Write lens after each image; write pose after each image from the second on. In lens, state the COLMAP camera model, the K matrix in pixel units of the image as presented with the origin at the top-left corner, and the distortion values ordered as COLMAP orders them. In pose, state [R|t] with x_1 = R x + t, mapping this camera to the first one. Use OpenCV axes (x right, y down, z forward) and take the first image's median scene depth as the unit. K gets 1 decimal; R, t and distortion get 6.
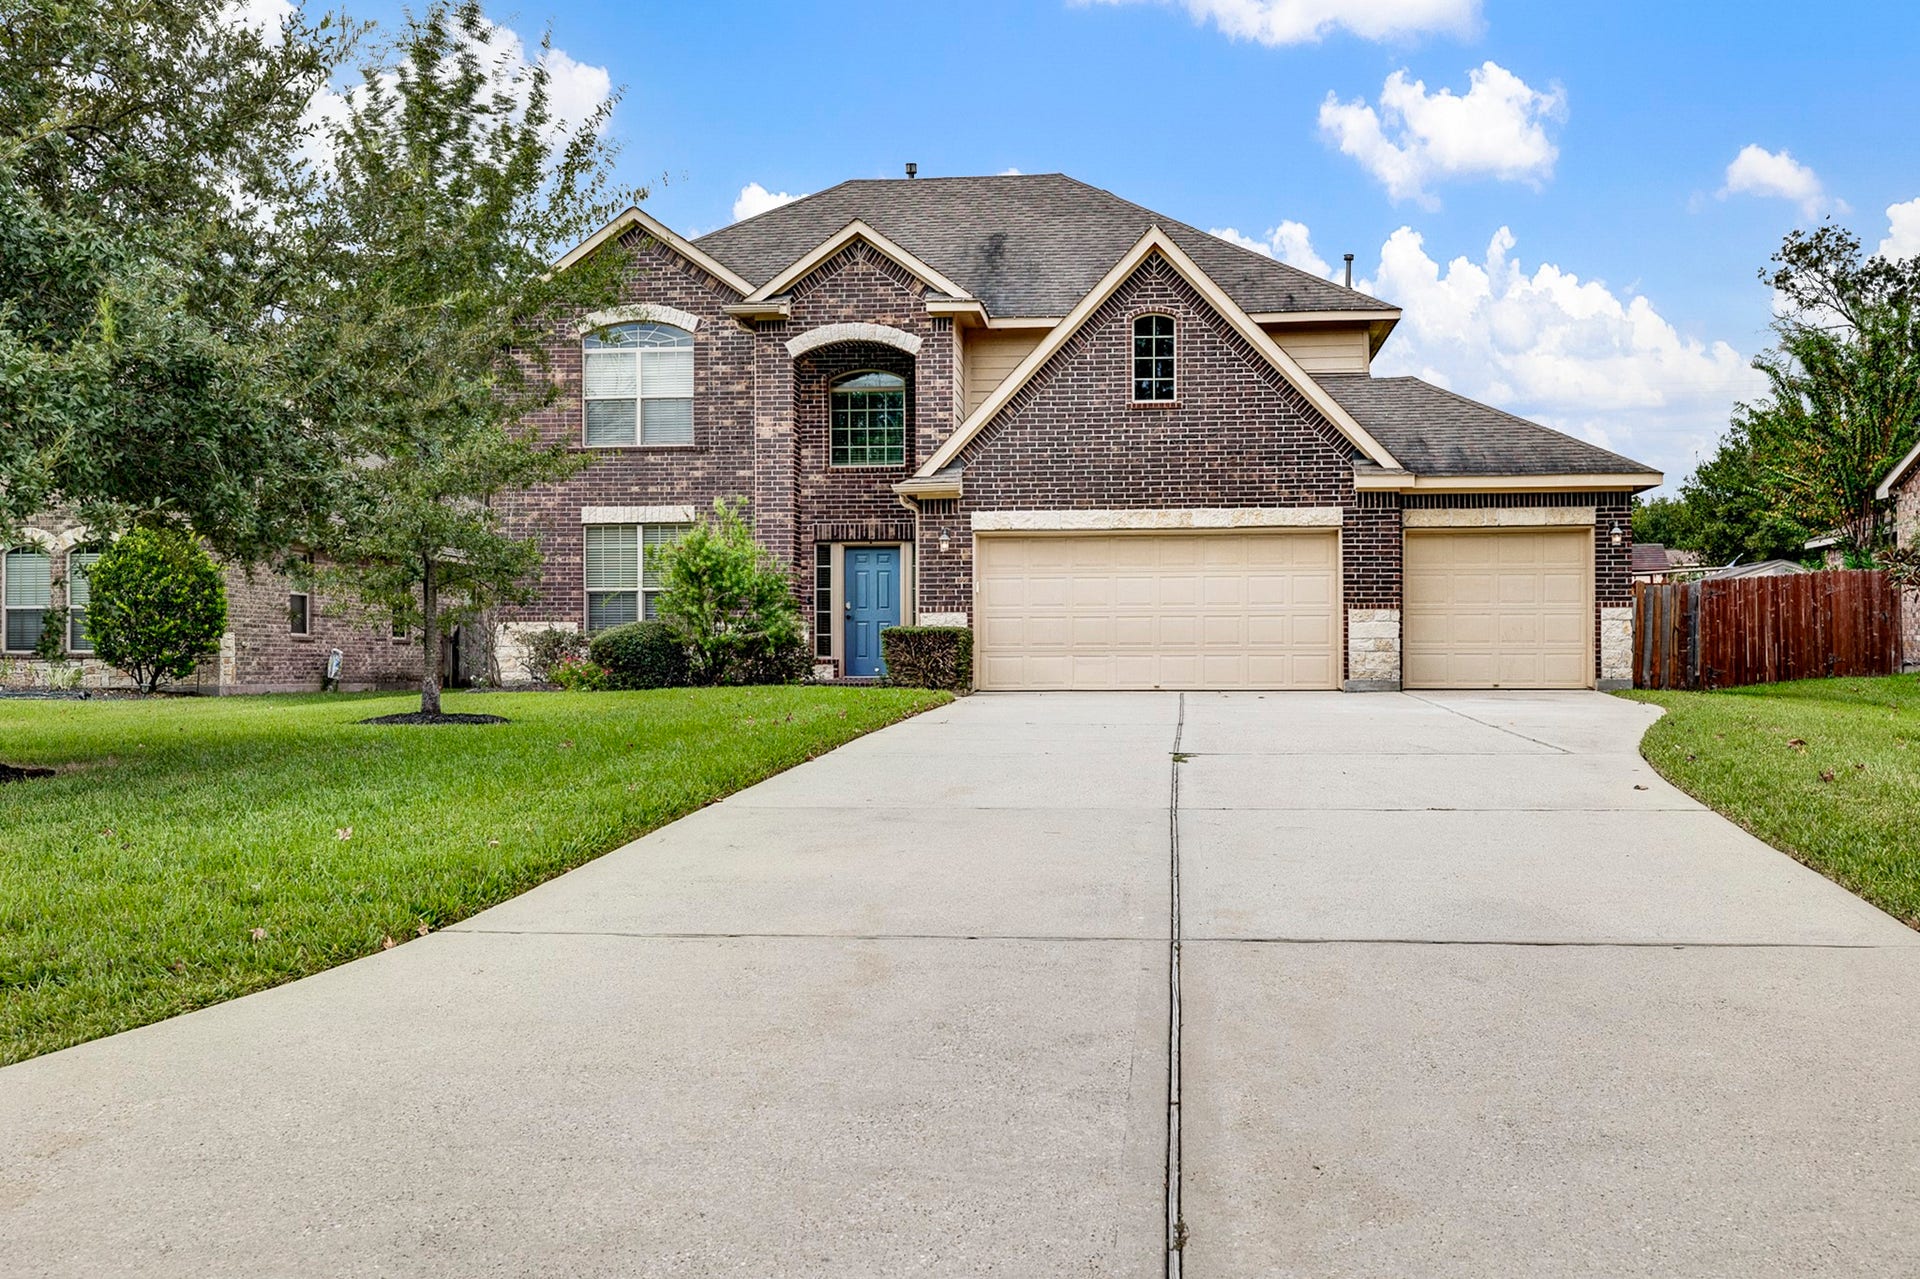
lens RADIAL K [[1743.0, 0, 968.2], [0, 1743.0, 648.4], [0, 0, 1]] dist [0.001552, 0.000000]
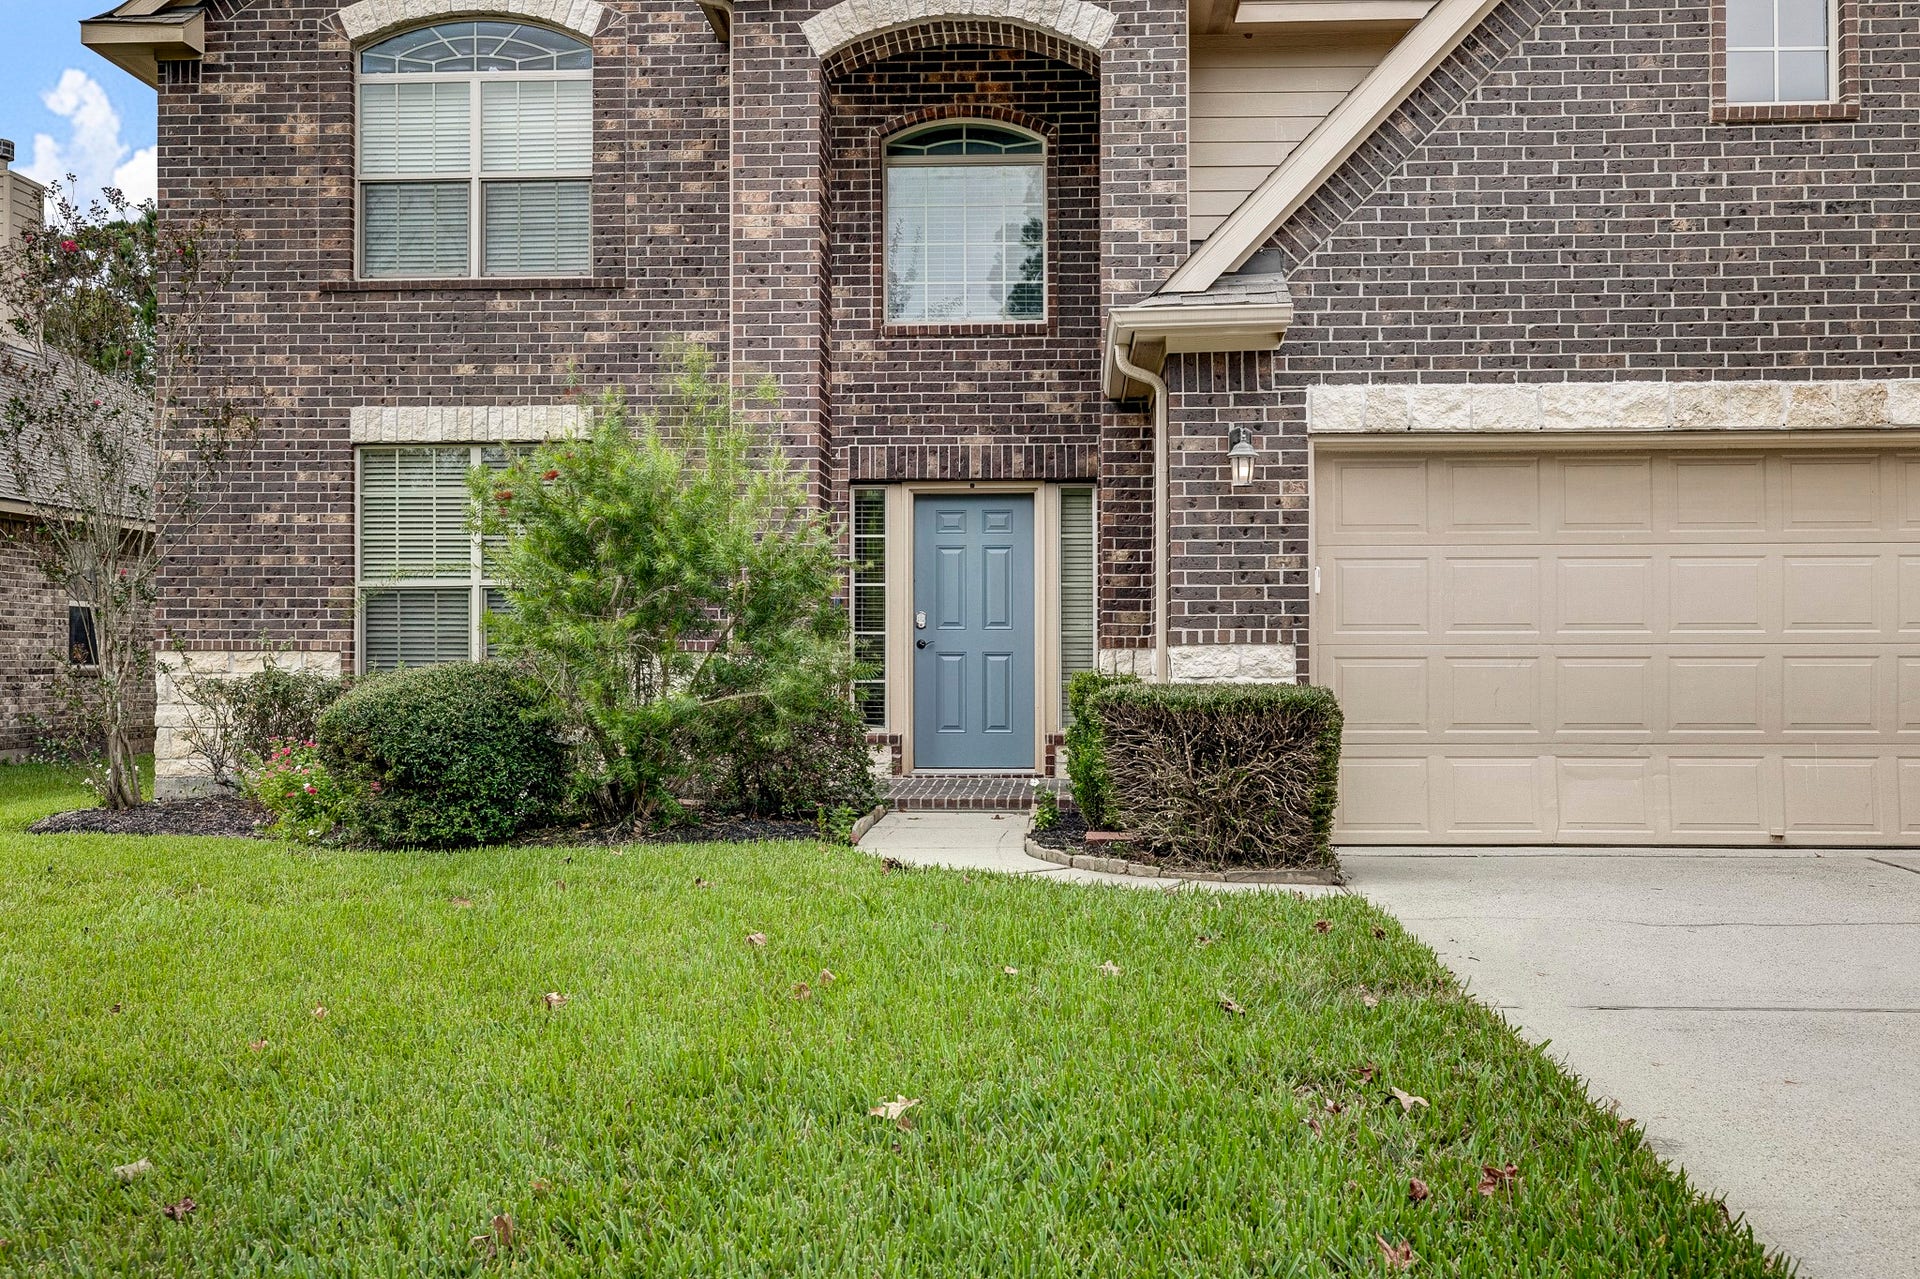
lens RADIAL K [[1633.0, 0, 958.4], [0, 1633.0, 631.1], [0, 0, 1]] dist [-0.009488, 0.002147]
pose [[0.998621, 0.002778, 0.052428, -0.091102], [-0.002373, 0.999967, -0.007784, -0.020052], [-0.052448, 0.007648, 0.998594, 0.620104]]
